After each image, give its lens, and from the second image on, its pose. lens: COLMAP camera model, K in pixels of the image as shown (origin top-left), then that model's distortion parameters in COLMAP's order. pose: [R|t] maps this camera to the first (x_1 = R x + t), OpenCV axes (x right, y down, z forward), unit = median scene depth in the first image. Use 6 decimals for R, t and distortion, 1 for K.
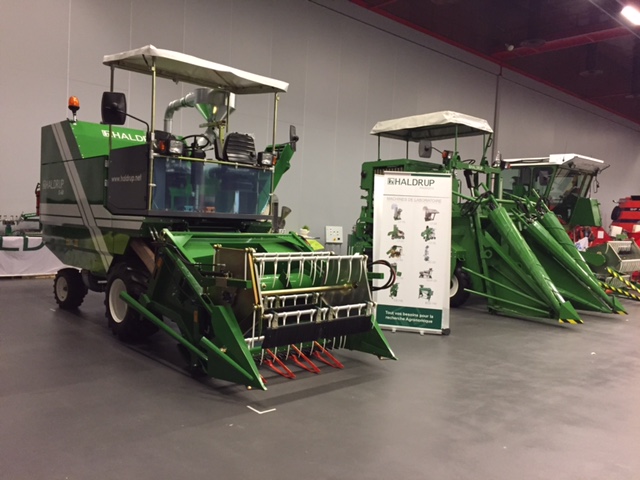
lens RADIAL K [[539.7, 0, 319.5], [0, 539.7, 237.9], [0, 0, 1]] dist [0.054681, -0.032593]
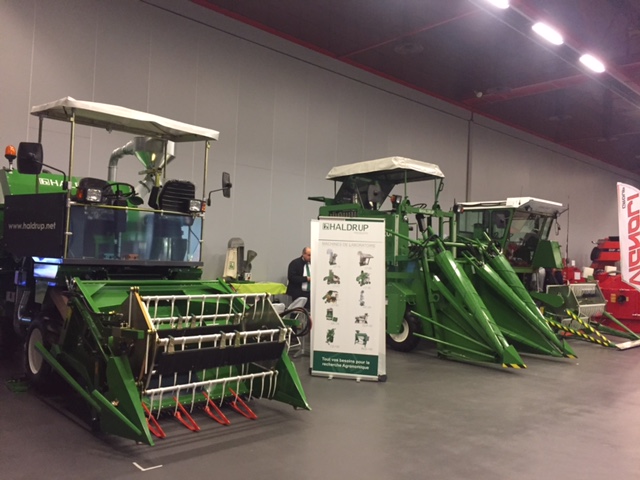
lens RADIAL K [[539.7, 0, 320.5], [0, 539.7, 238.6], [0, 0, 1]] dist [0.054681, -0.032593]
pose [[0.999935, -0.007437, 0.008676, 0.112478], [0.008070, 0.997124, -0.075352, -0.006658], [-0.008090, 0.075417, 0.997119, -0.000705]]
